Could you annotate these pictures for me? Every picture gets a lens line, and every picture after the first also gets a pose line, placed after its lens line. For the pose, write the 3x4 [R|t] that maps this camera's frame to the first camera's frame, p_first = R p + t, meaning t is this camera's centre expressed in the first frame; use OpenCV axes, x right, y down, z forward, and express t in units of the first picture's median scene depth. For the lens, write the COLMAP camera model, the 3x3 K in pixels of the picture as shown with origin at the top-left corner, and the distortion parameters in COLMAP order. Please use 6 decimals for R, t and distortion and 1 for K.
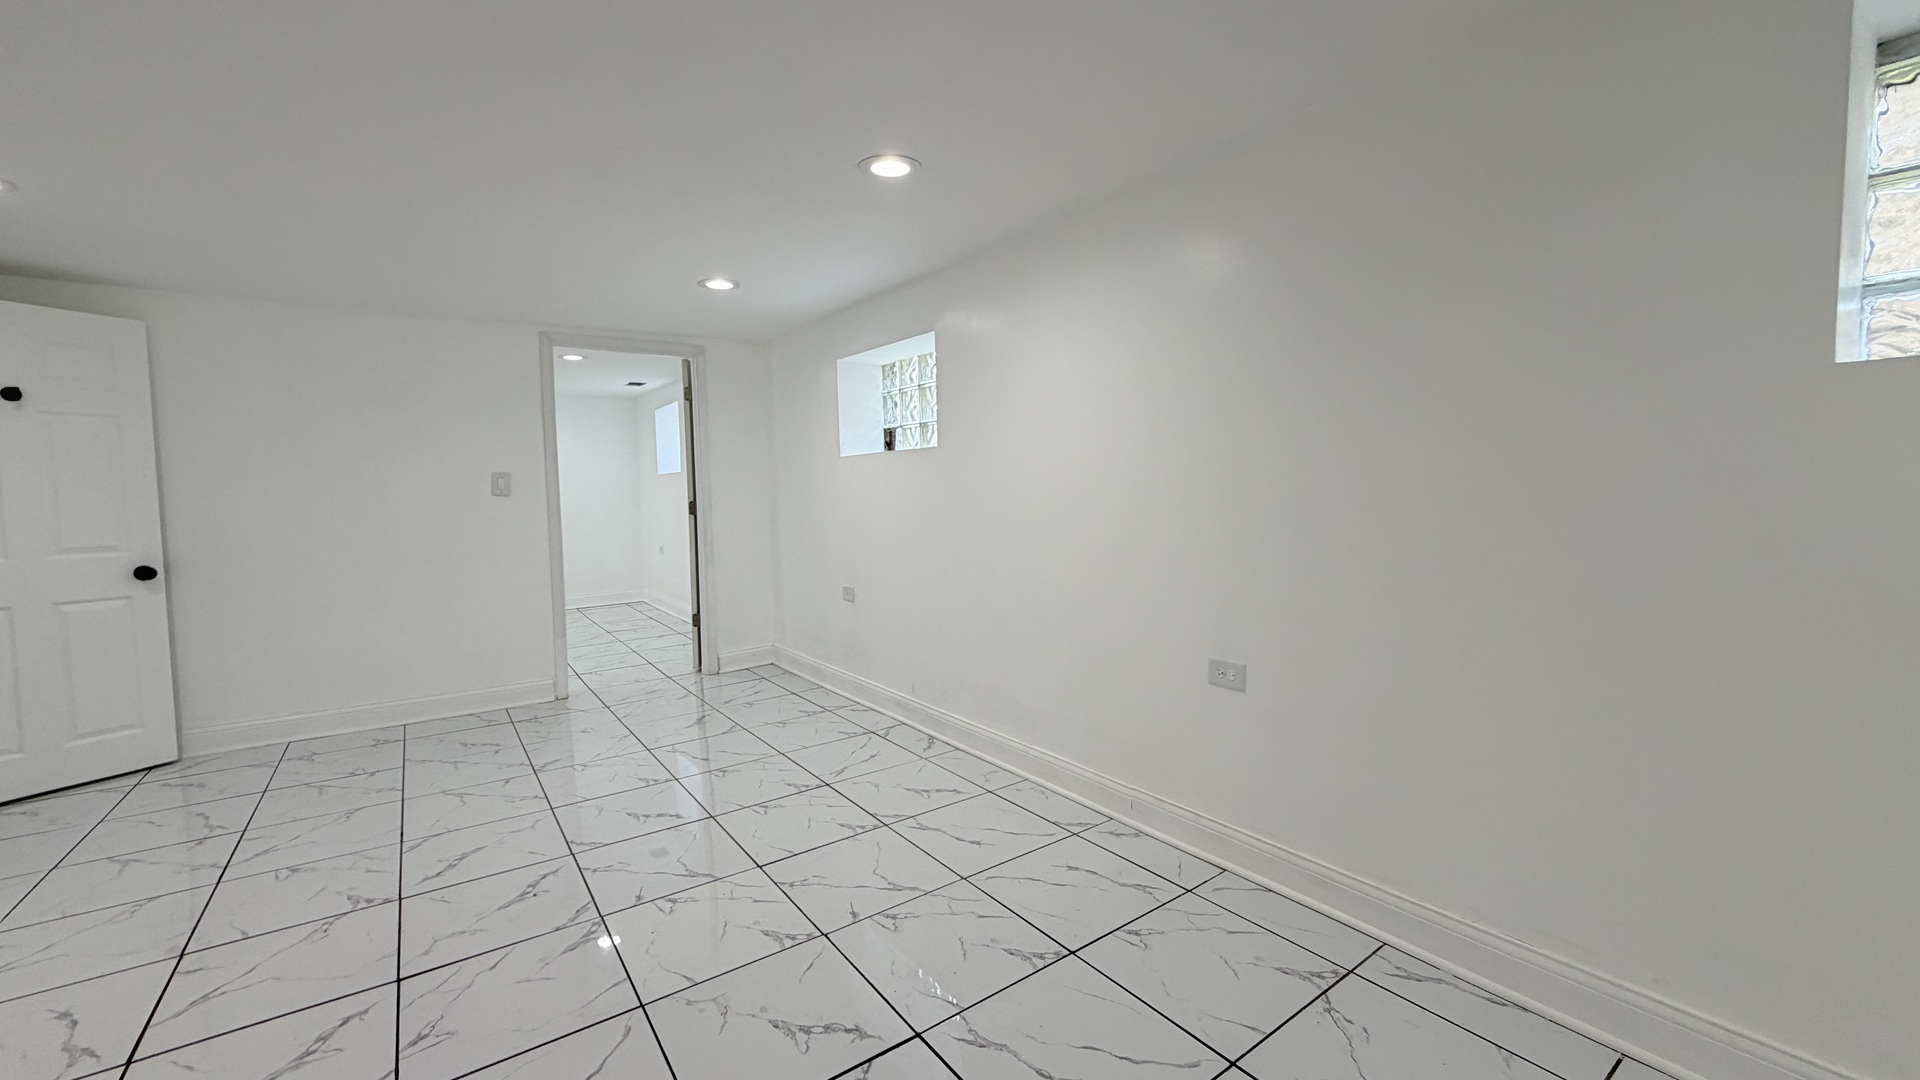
lens RADIAL K [[742.8, 0, 963.3], [0, 742.8, 556.6], [0, 0, 1]] dist [-0.000689, 0.000050]
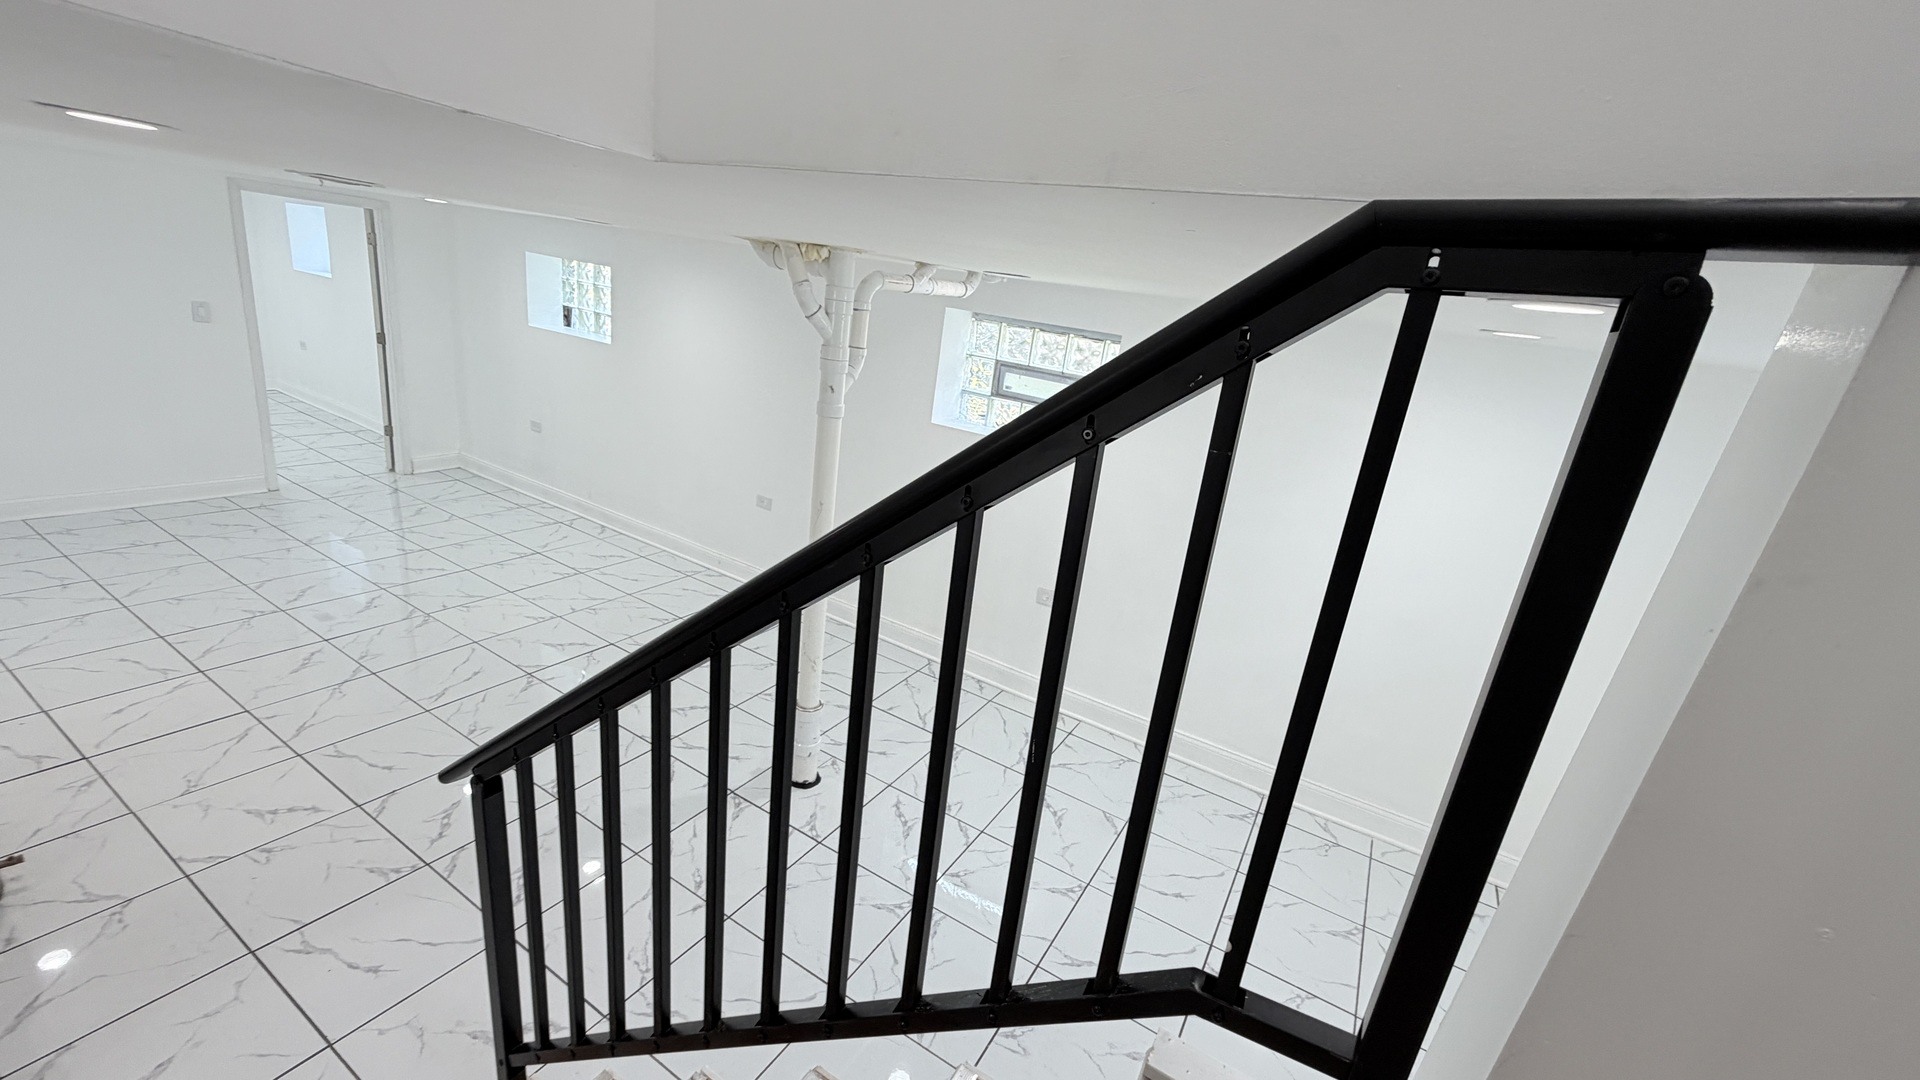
lens RADIAL K [[767.9, 0, 960.0], [0, 767.9, 540.0], [0, 0, 1]] dist [-0.000937, -0.000011]
pose [[0.905937, 0.011979, 0.423242, -0.040568], [-0.118939, 0.966551, 0.227229, -0.173983], [-0.406363, -0.256195, 0.877059, -0.684673]]
